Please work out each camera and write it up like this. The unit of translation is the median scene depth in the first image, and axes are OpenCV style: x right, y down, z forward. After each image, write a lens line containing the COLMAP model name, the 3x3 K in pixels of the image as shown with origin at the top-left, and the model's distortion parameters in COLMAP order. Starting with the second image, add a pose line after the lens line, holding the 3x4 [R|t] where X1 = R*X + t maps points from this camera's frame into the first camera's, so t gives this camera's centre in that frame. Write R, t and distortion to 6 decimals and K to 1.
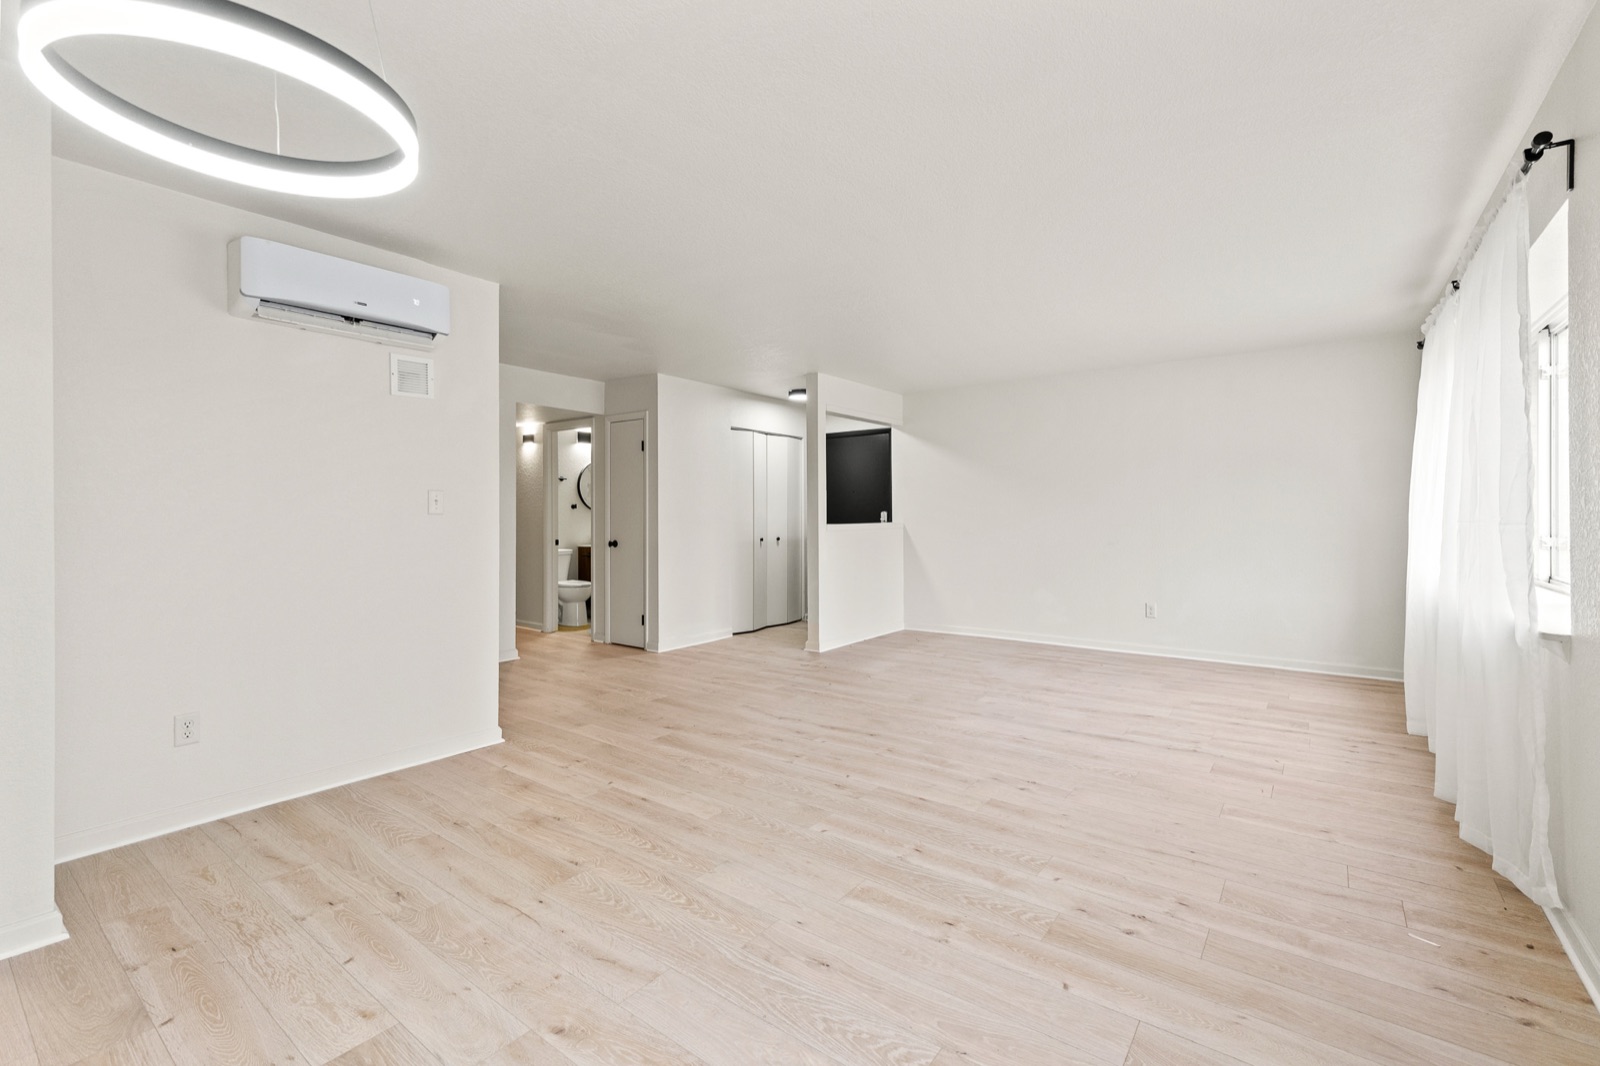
lens RADIAL K [[701.4, 0, 797.9], [0, 701.4, 521.5], [0, 0, 1]] dist [0.000053, 0.001252]
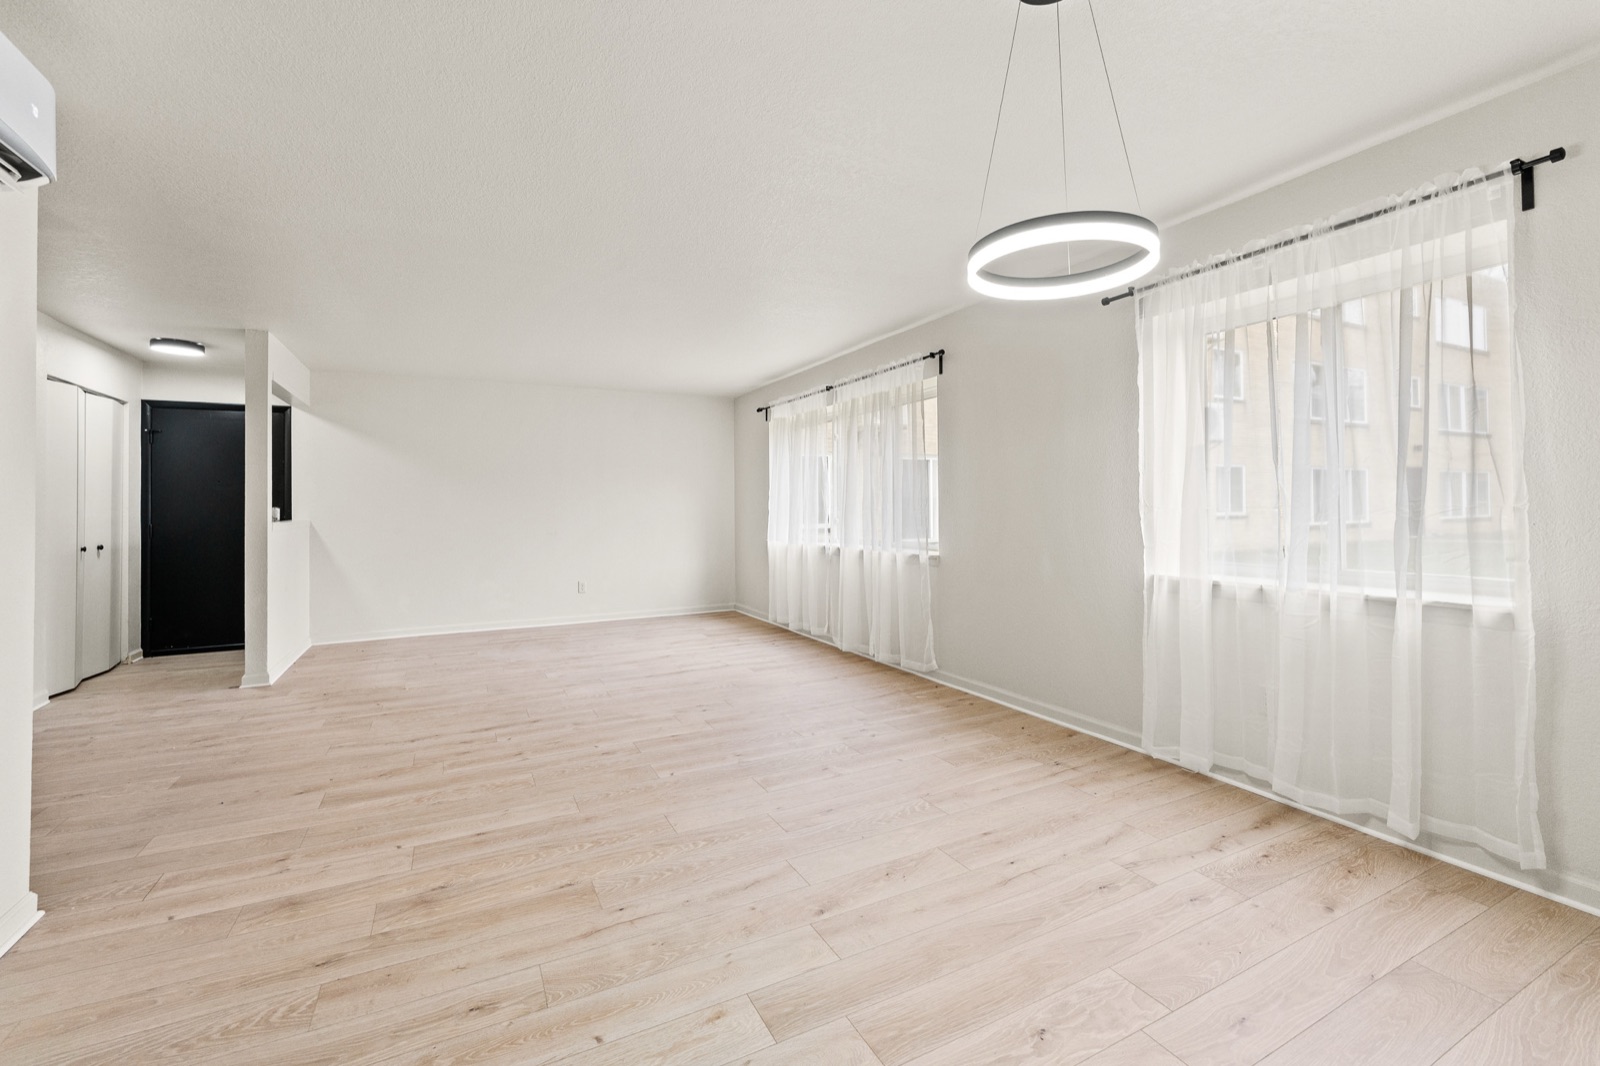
lens RADIAL K [[672.8, 0, 799.1], [0, 672.8, 520.1], [0, 0, 1]] dist [-0.011397, 0.002312]
pose [[0.433144, -0.017722, 0.901150, -0.782798], [0.014448, 0.999815, 0.012718, -0.000530], [-0.901209, 0.007512, 0.433320, 0.273048]]
